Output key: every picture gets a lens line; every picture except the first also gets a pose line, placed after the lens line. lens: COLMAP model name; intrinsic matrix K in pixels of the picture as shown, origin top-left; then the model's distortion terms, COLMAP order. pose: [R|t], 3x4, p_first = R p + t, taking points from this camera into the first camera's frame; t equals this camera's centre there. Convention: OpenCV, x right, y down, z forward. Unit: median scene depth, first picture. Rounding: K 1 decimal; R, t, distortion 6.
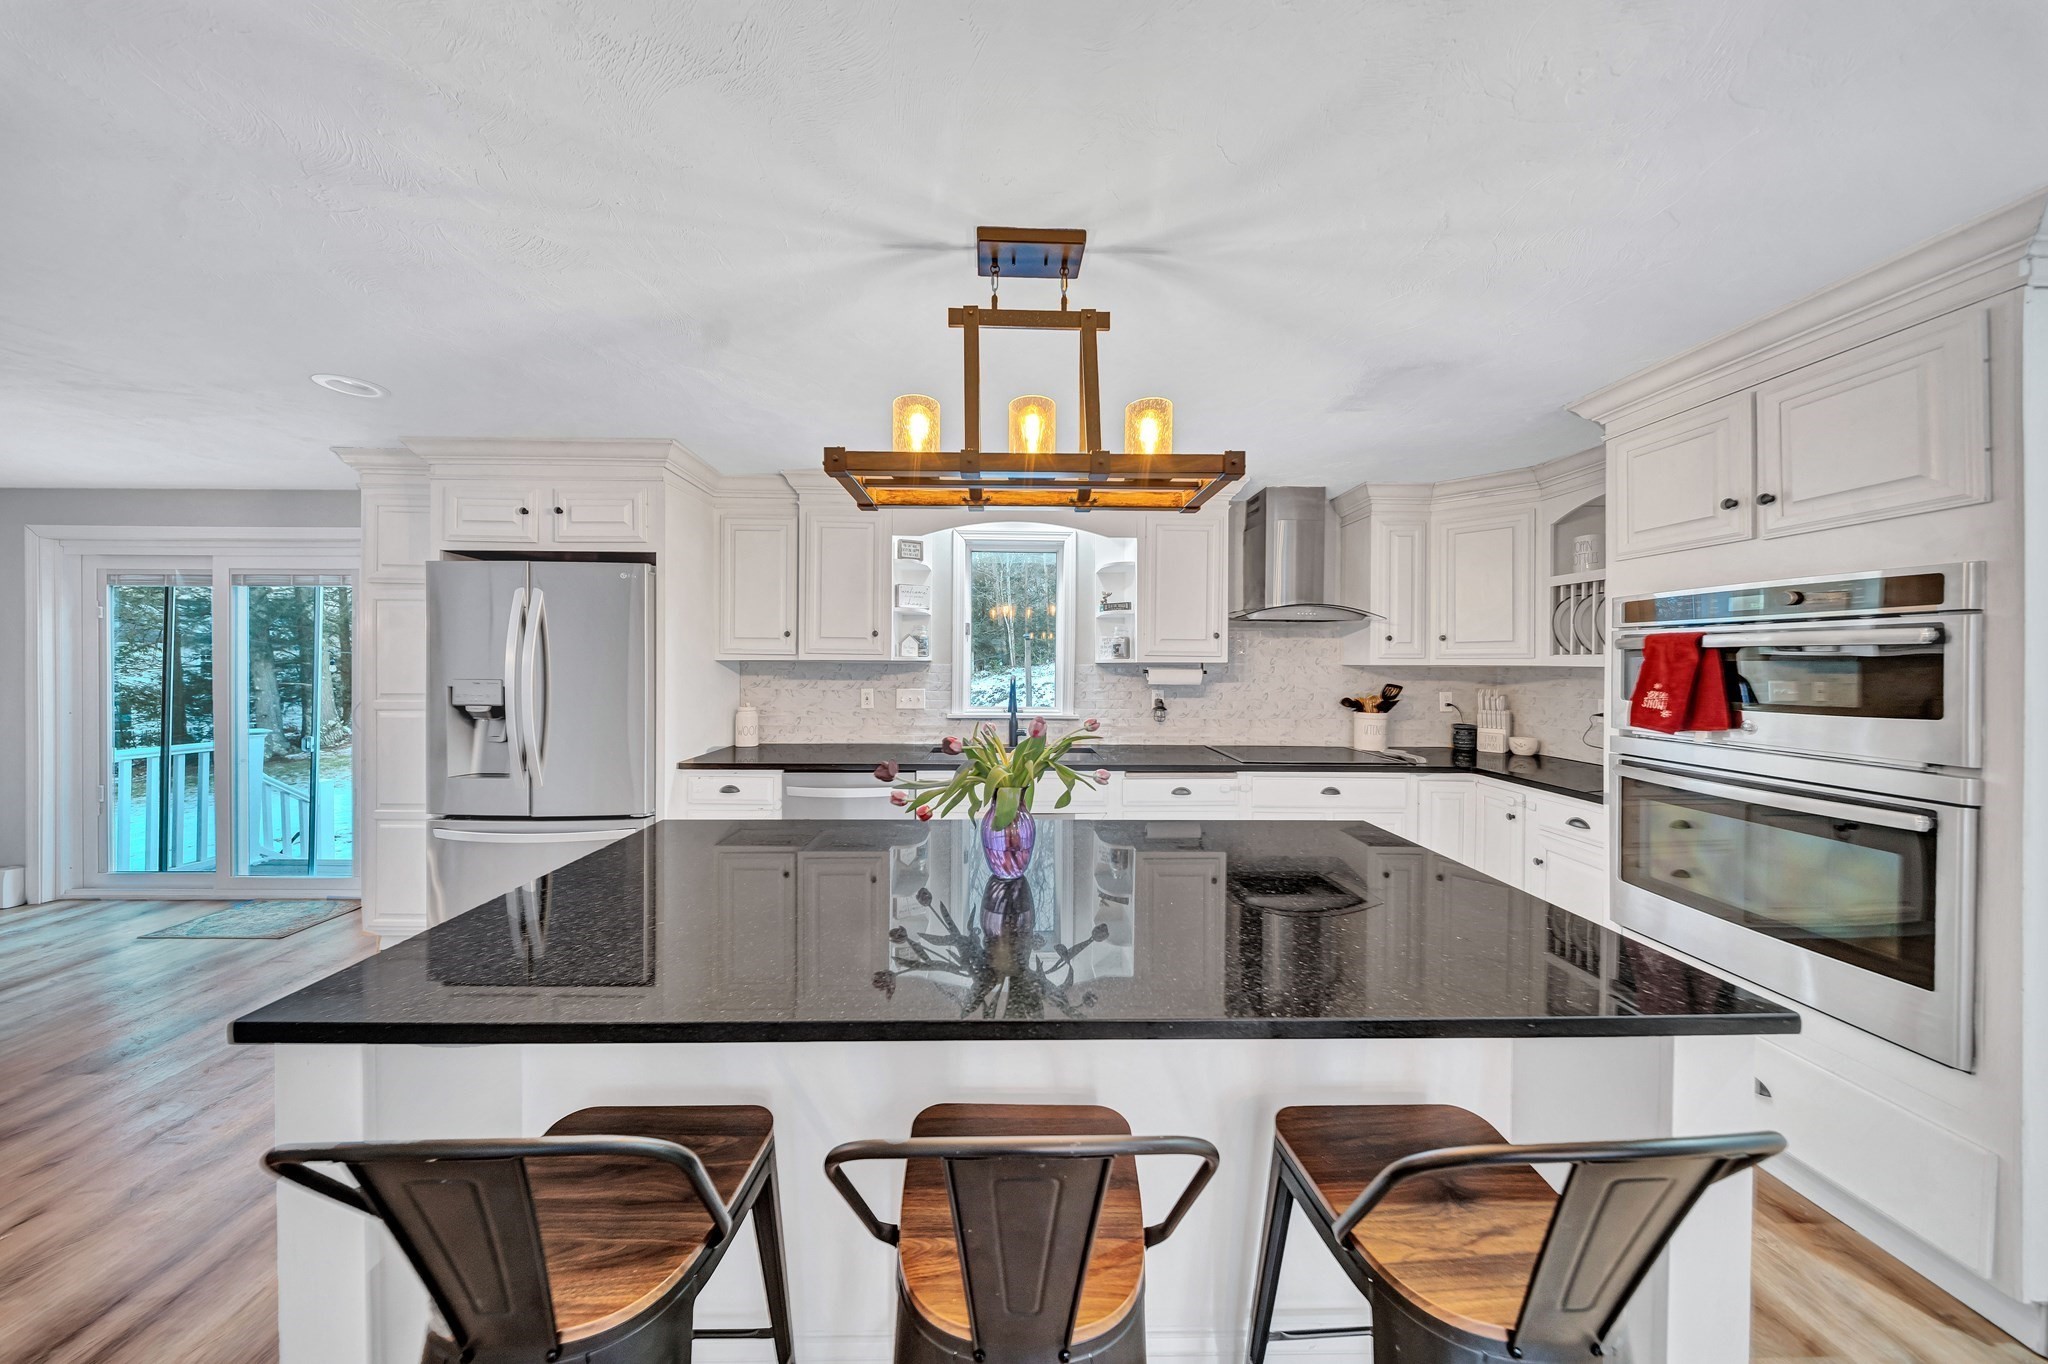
lens RADIAL K [[597.9, 0, 1005.1], [0, 597.9, 667.9], [0, 0, 1]] dist [-0.000302, -0.000335]
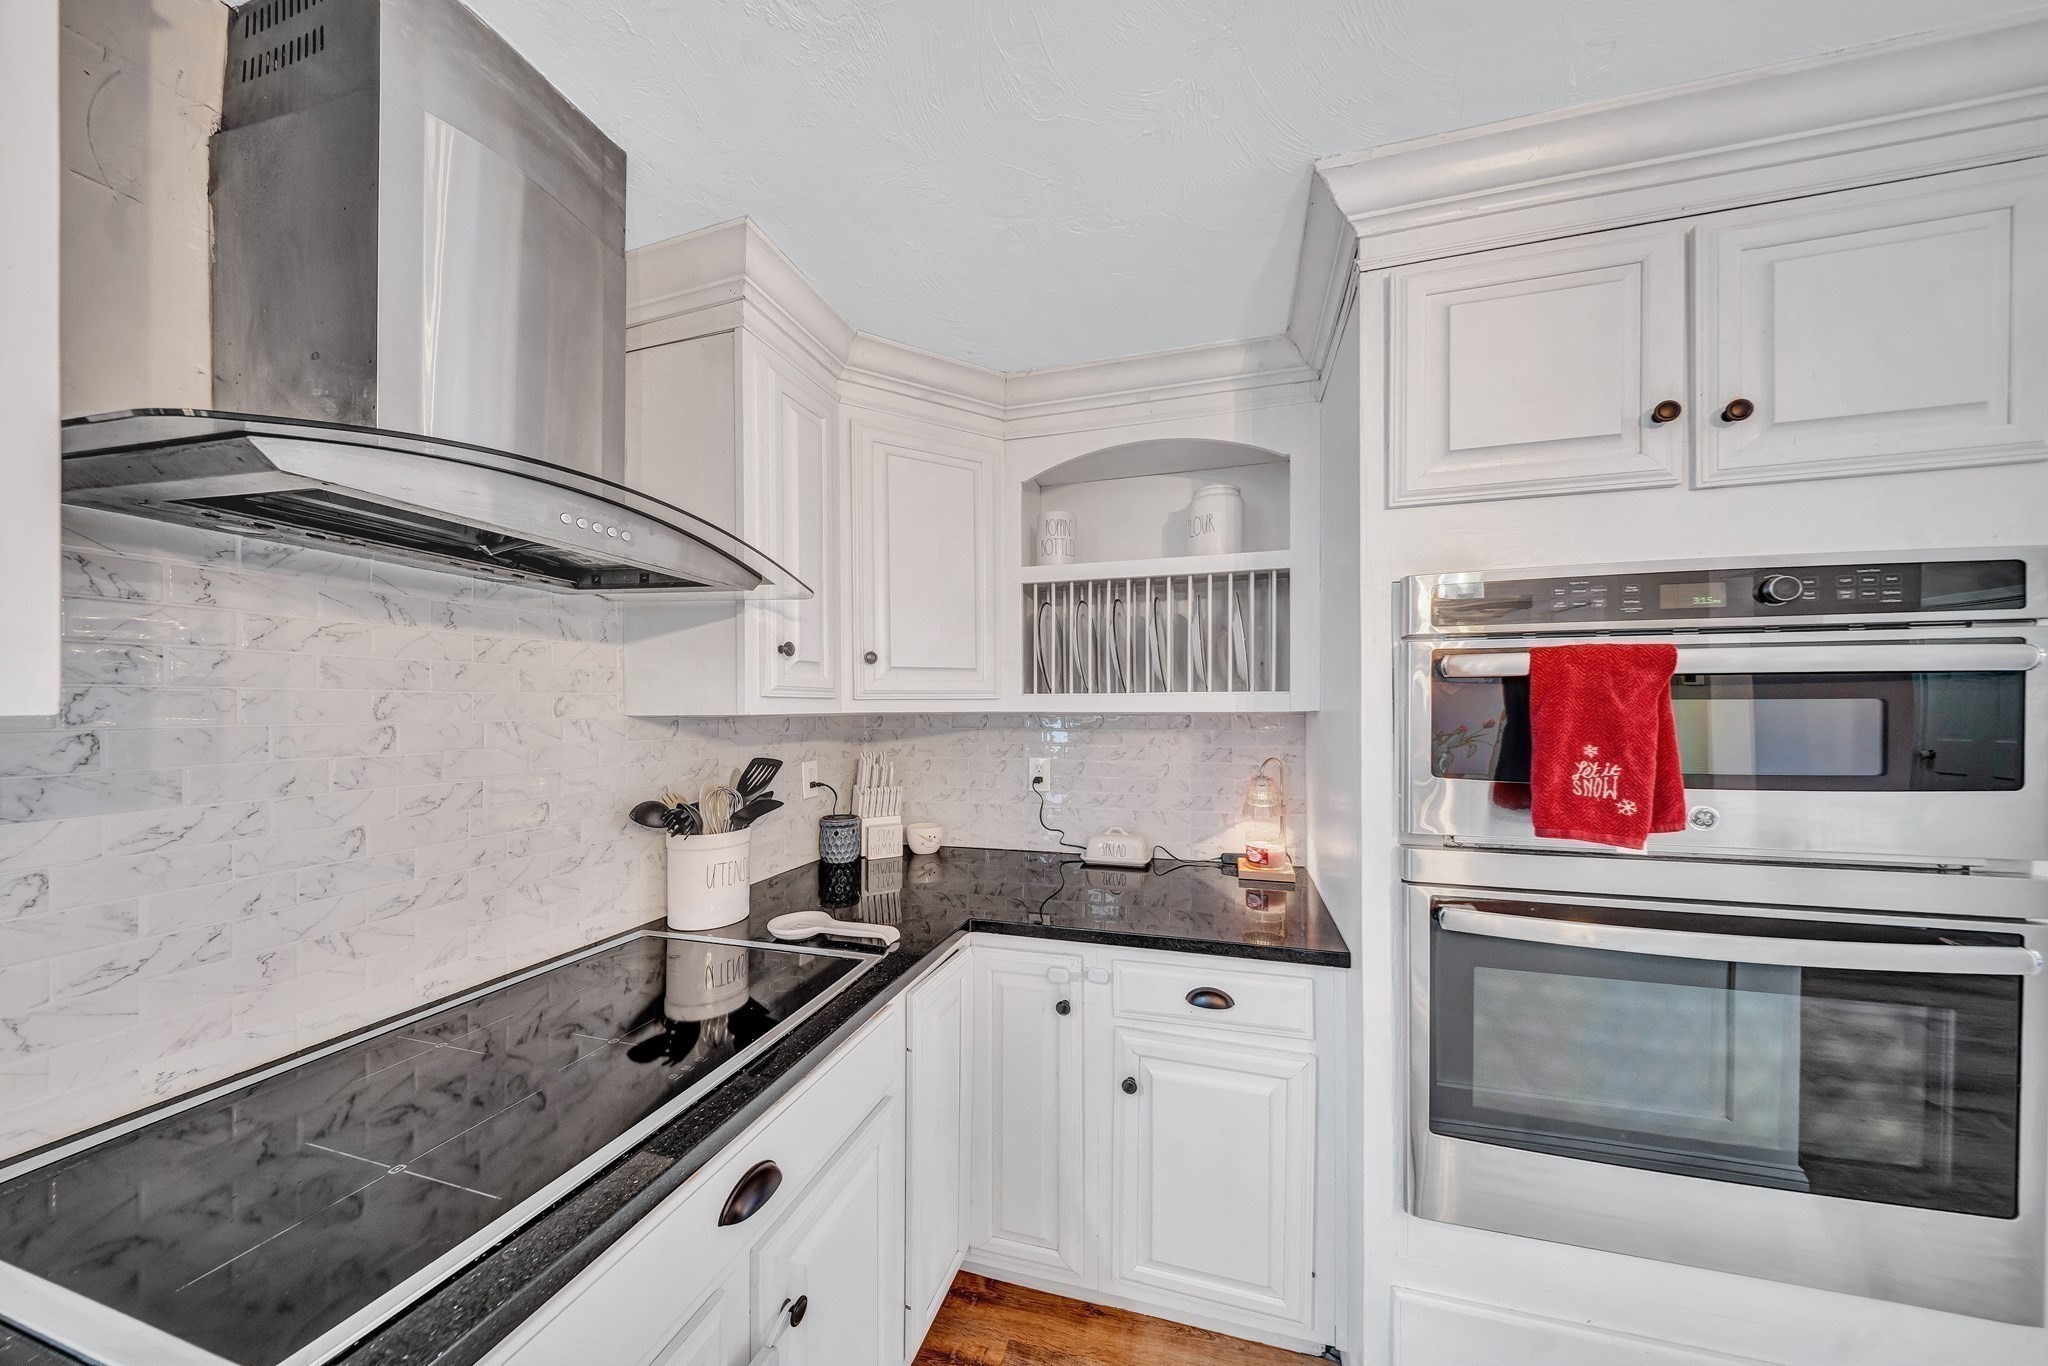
lens RADIAL K [[597.9, 0, 1071.1], [0, 597.9, 700.3], [0, 0, 1]] dist [-0.000302, -0.000335]
pose [[0.215063, 0.005592, 0.976584, 0.284555], [0.016149, 0.999827, -0.009282, -0.007437], [-0.976467, 0.017767, 0.214936, 0.721820]]
